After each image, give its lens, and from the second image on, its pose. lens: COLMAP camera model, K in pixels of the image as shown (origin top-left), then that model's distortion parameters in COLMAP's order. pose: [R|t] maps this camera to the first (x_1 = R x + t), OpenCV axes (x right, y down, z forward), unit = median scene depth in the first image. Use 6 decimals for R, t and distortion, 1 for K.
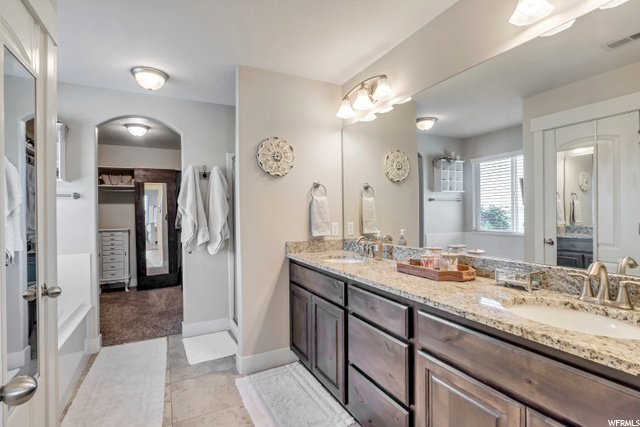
lens RADIAL K [[304.3, 0, 318.0], [0, 304.3, 214.3], [0, 0, 1]] dist [-0.018848, 0.002350]
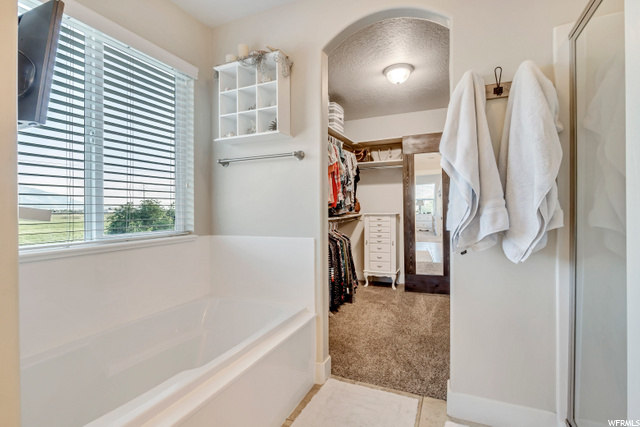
lens RADIAL K [[304.3, 0, 319.5], [0, 304.3, 213.5], [0, 0, 1]] dist [-0.018848, 0.002350]
pose [[0.627689, 0.014757, -0.778324, -0.146651], [-0.002279, 0.999851, 0.017120, 0.043532], [0.778461, -0.008972, 0.627629, 0.397589]]
